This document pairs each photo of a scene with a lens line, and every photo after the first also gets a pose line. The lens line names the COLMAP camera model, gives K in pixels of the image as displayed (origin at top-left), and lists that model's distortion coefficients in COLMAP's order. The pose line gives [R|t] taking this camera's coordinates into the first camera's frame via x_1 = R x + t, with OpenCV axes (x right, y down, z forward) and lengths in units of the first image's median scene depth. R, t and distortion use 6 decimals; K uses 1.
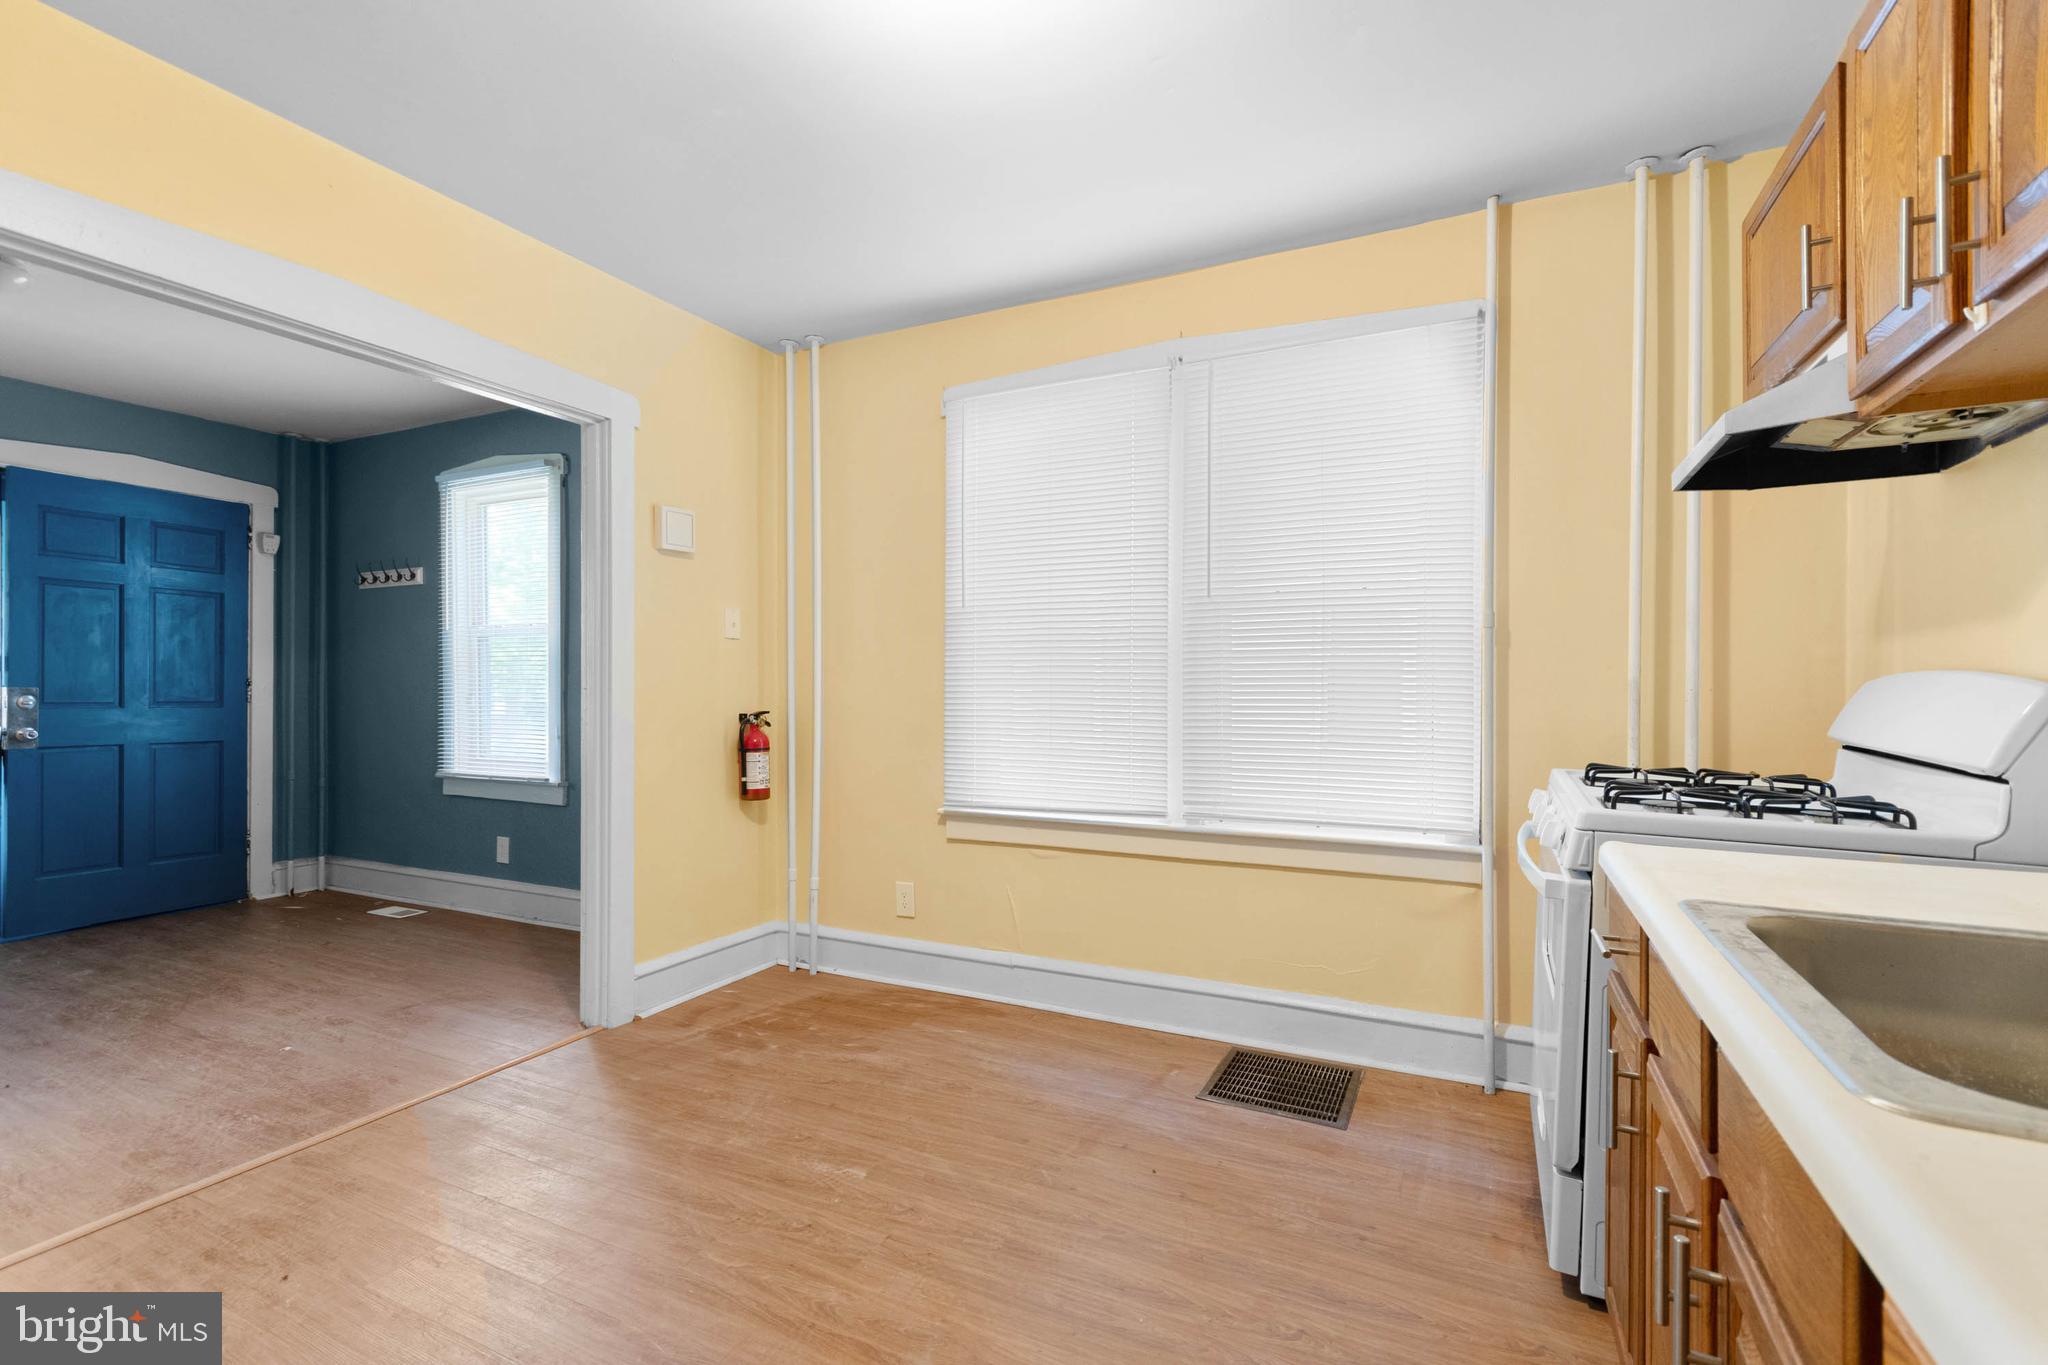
lens RADIAL K [[884.1, 0, 1026.4], [0, 884.1, 699.5], [0, 0, 1]] dist [0.003353, 0.000569]
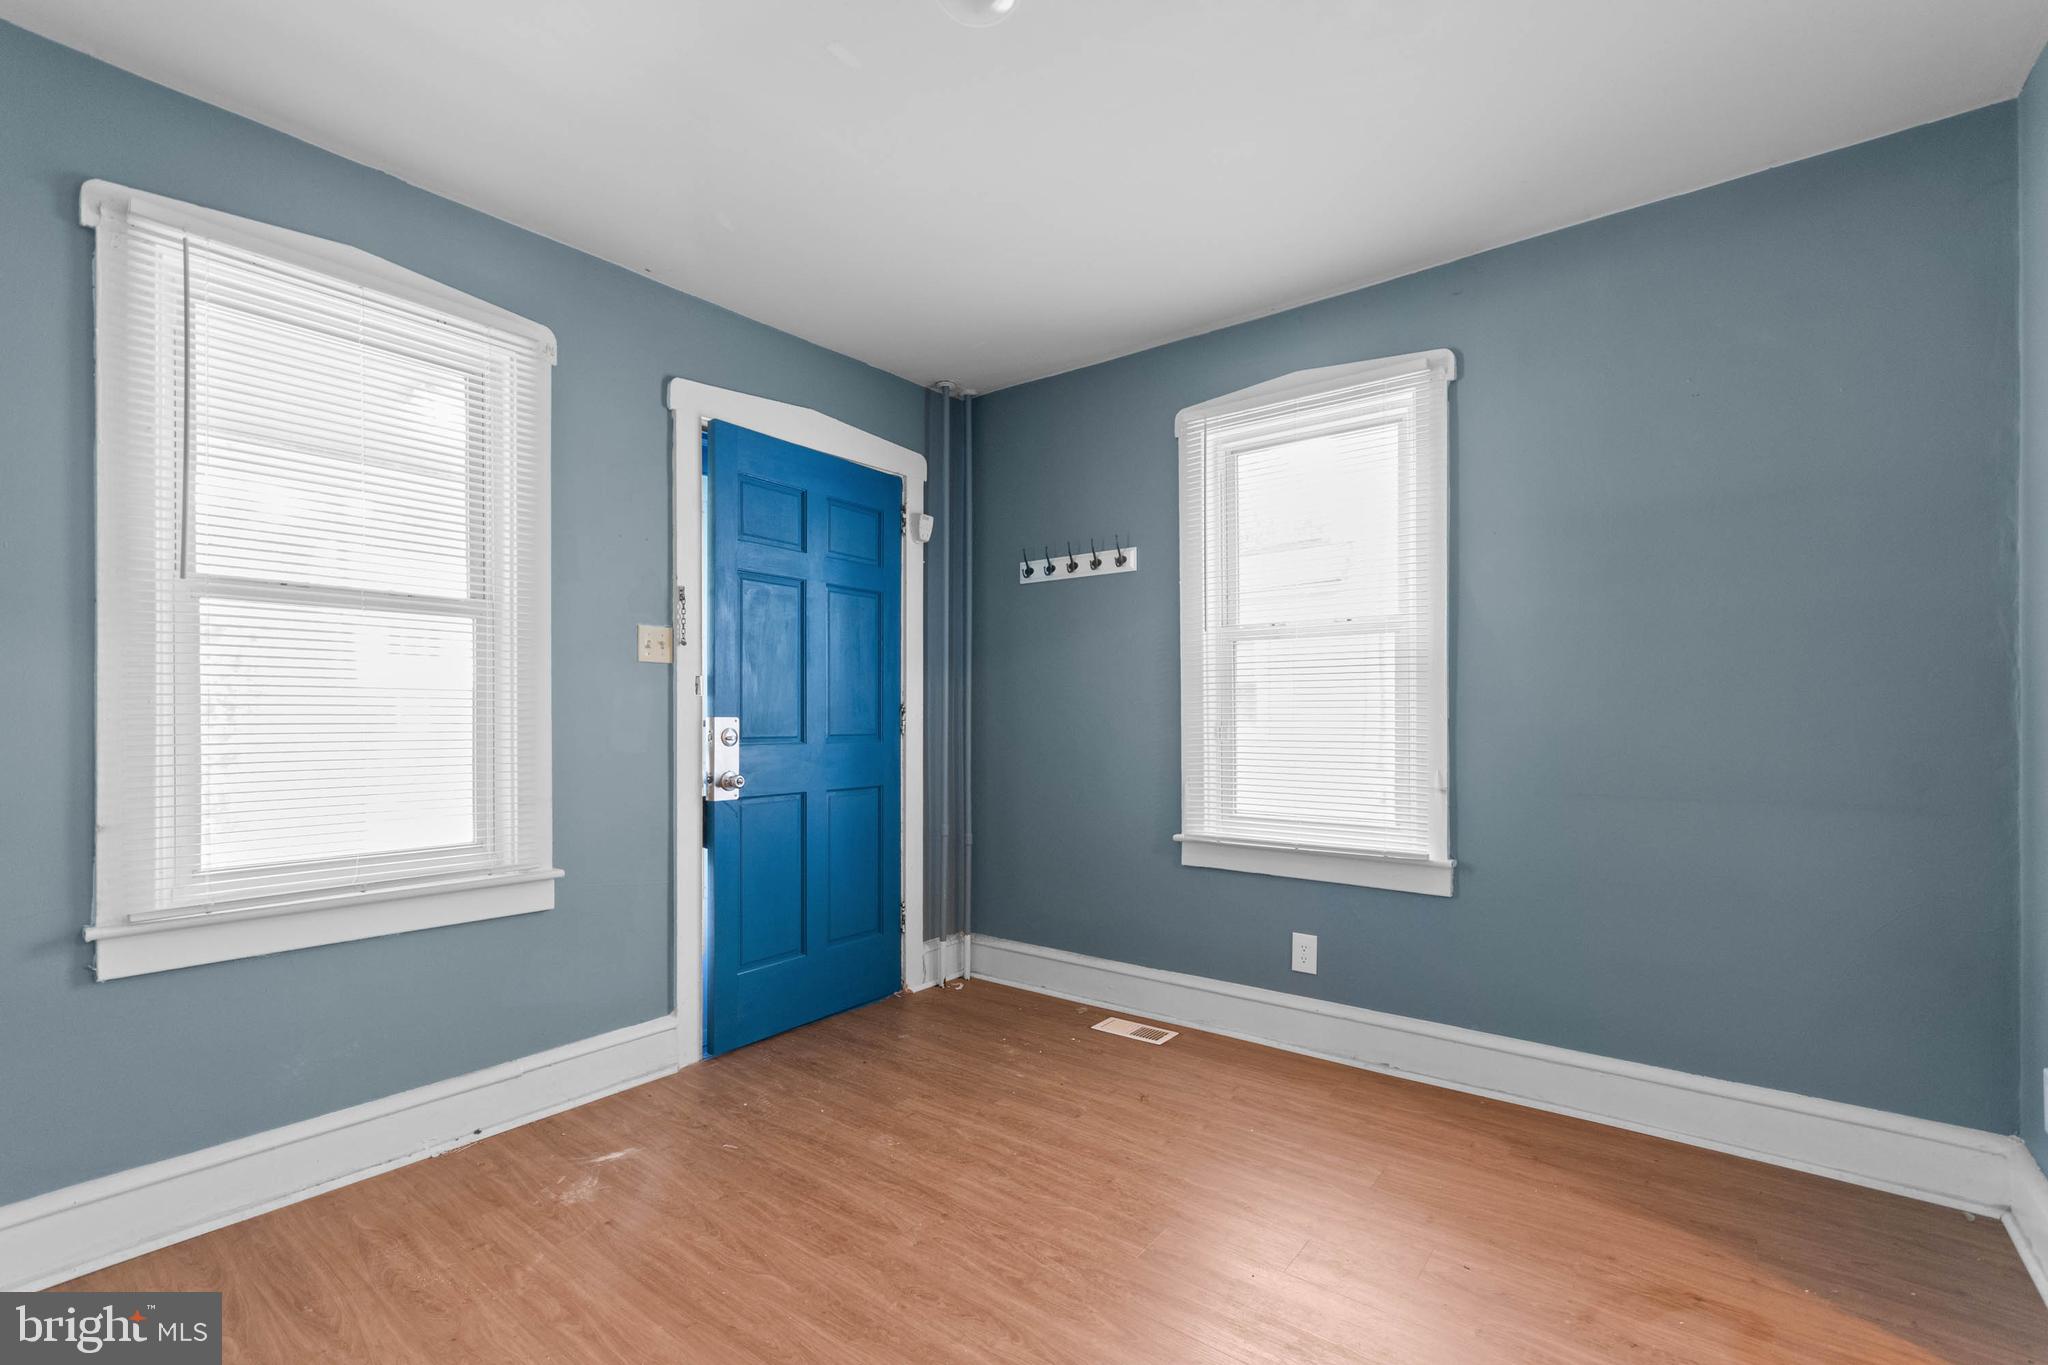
lens RADIAL K [[879.1, 0, 1027.2], [0, 879.1, 715.4], [0, 0, 1]] dist [0.005575, 0.001290]
pose [[0.979158, -0.004742, -0.203045, -0.661377], [0.003324, 0.999968, -0.007322, -0.007629], [0.203073, 0.006494, 0.979142, 0.296386]]
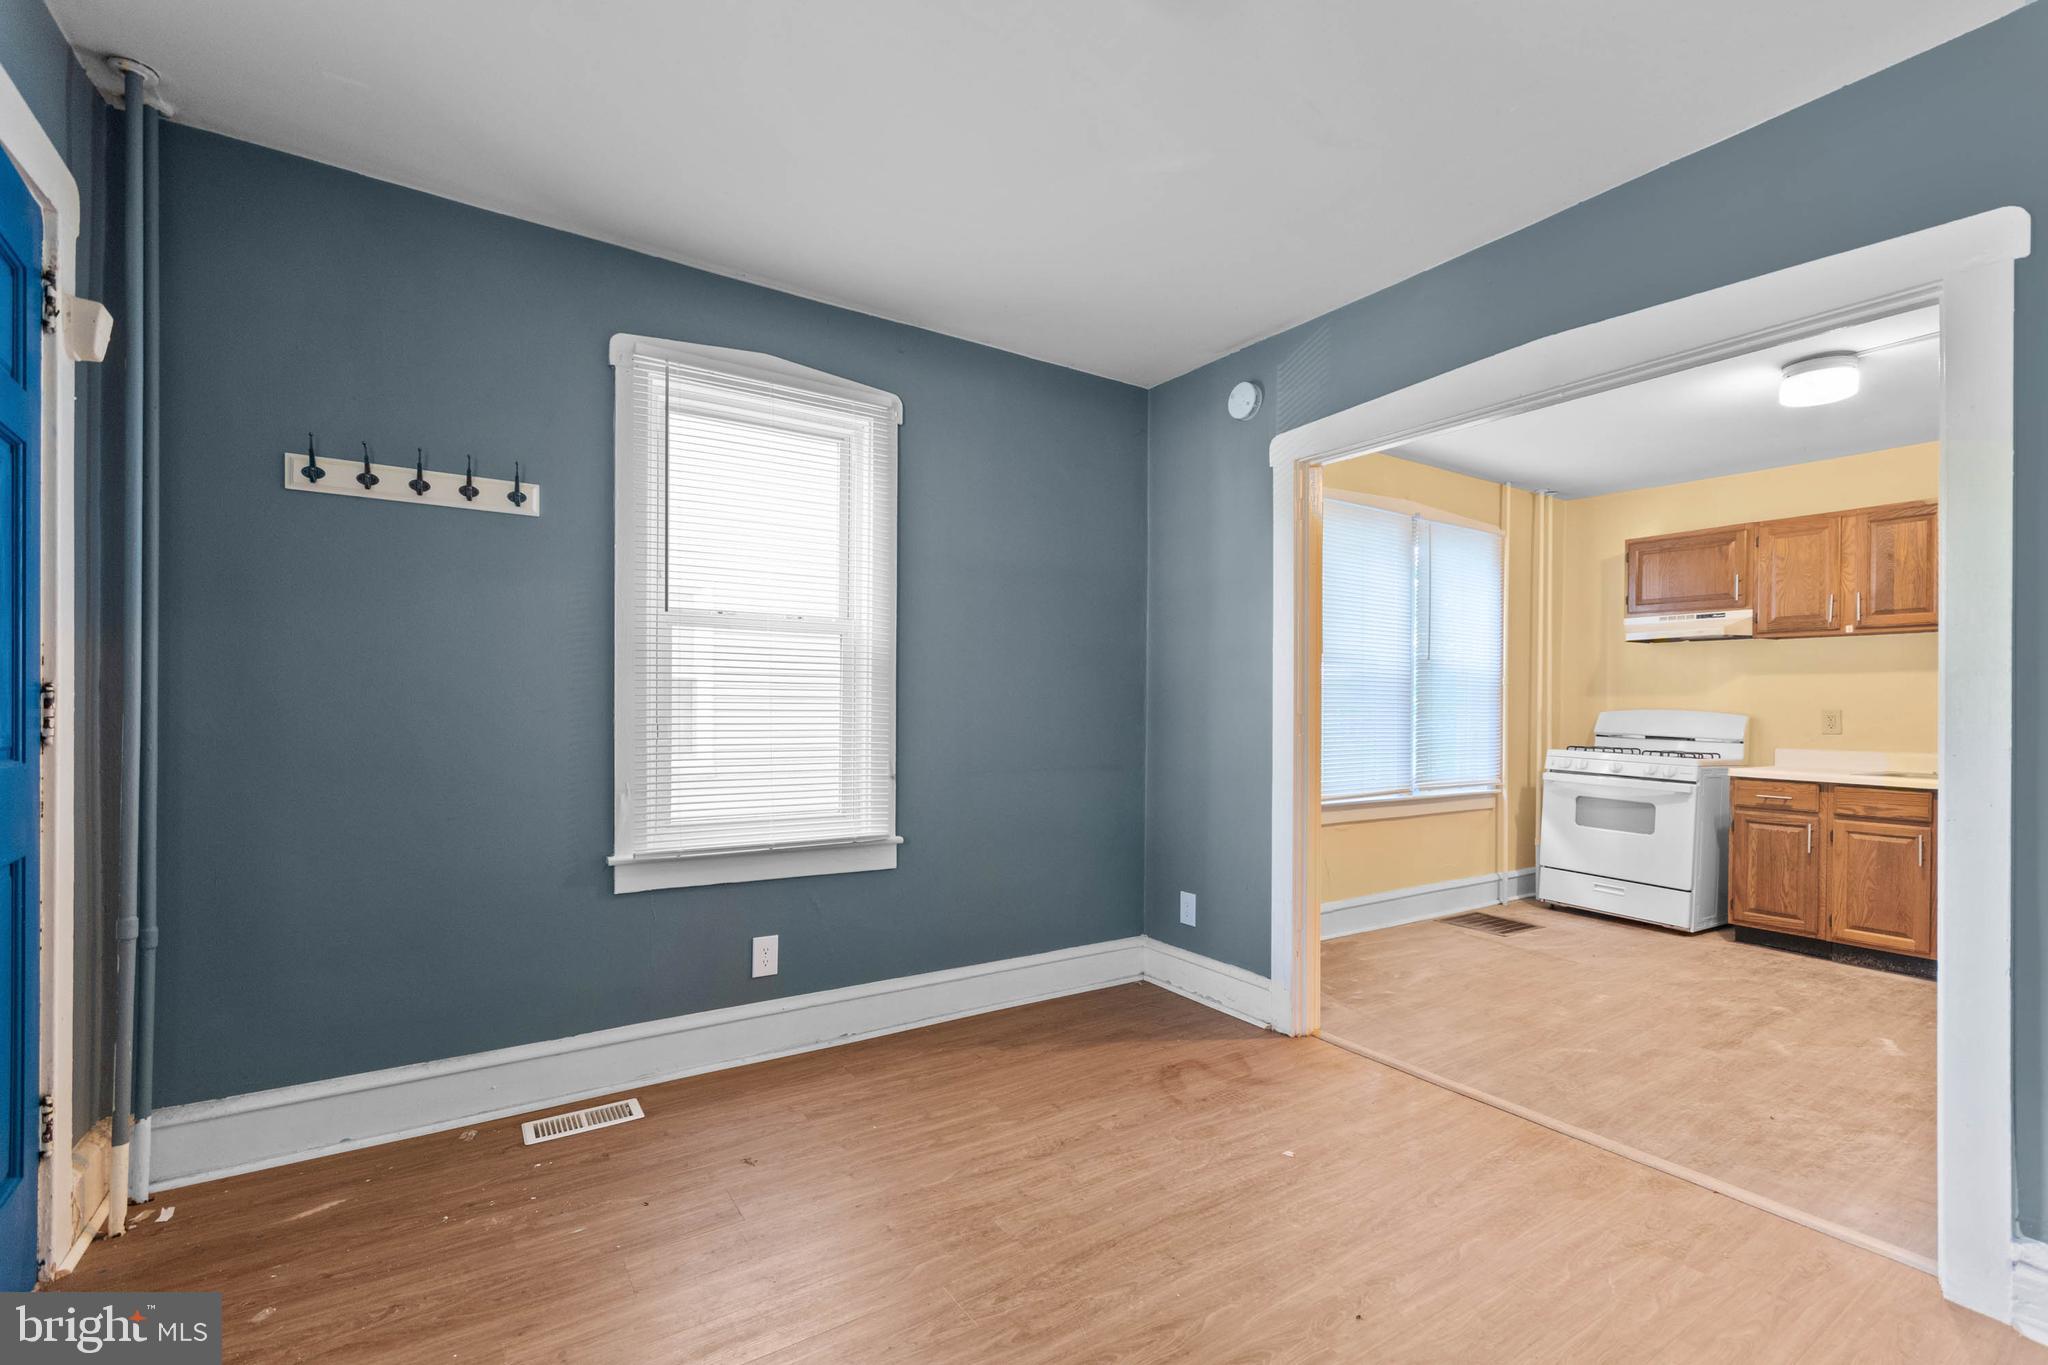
lens RADIAL K [[879.1, 0, 1027.2], [0, 879.1, 715.4], [0, 0, 1]] dist [0.005575, 0.001290]
pose [[0.522094, -0.004518, 0.852876, -1.045814], [0.001676, 0.999989, 0.004271, -0.011253], [-0.852886, -0.000801, 0.522096, 0.492569]]
